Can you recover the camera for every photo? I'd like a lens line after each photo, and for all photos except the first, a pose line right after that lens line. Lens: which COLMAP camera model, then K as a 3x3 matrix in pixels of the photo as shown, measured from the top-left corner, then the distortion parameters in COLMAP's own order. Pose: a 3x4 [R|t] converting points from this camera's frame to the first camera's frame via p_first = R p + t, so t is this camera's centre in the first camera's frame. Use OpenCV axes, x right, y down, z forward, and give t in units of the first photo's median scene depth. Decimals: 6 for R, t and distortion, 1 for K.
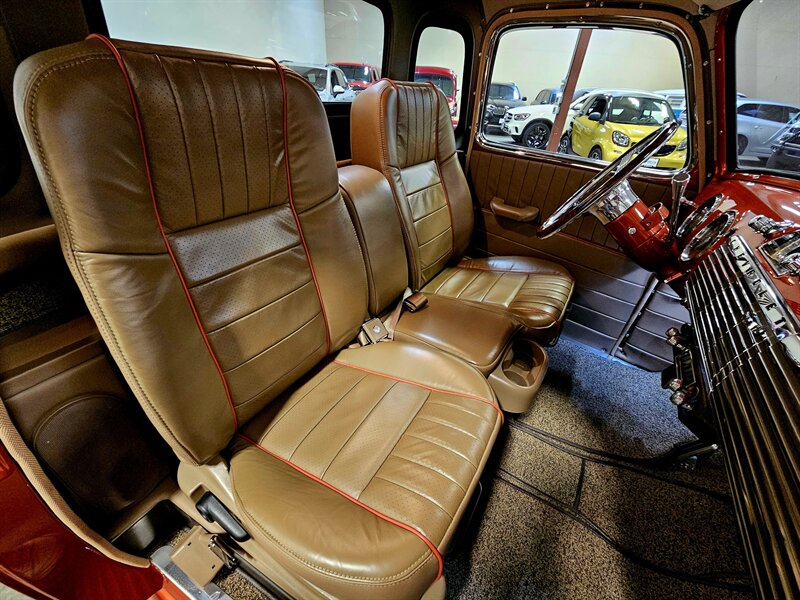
lens RADIAL K [[334.1, 0, 400.0], [0, 334.1, 300.0], [0, 0, 1]] dist [-0.007918, -0.000224]
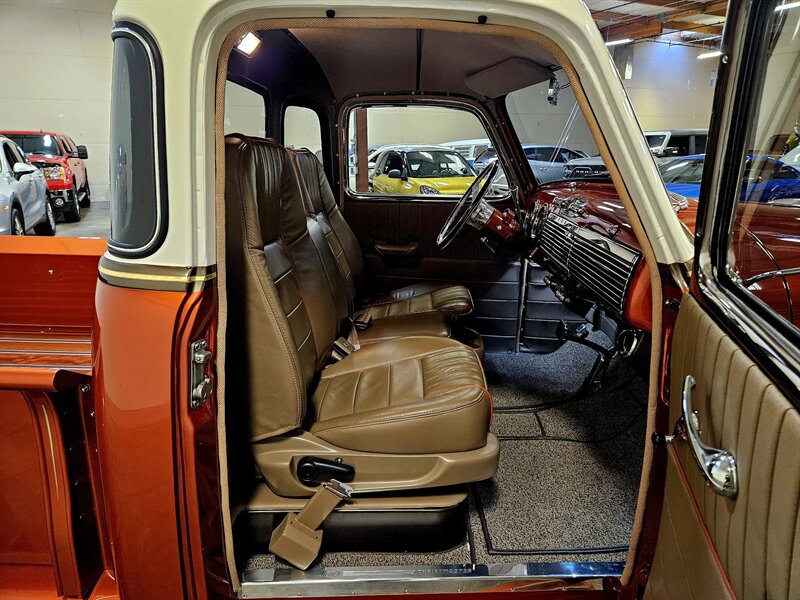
lens RADIAL K [[606.6, 0, 400.0], [0, 606.6, 300.0], [0, 0, 1]] dist [0.029853, -0.004779]
pose [[0.856856, -0.177192, 0.484149, -0.654963], [0.324653, 0.914951, -0.239718, 0.372705], [-0.400497, 0.362584, 0.841507, -0.608866]]
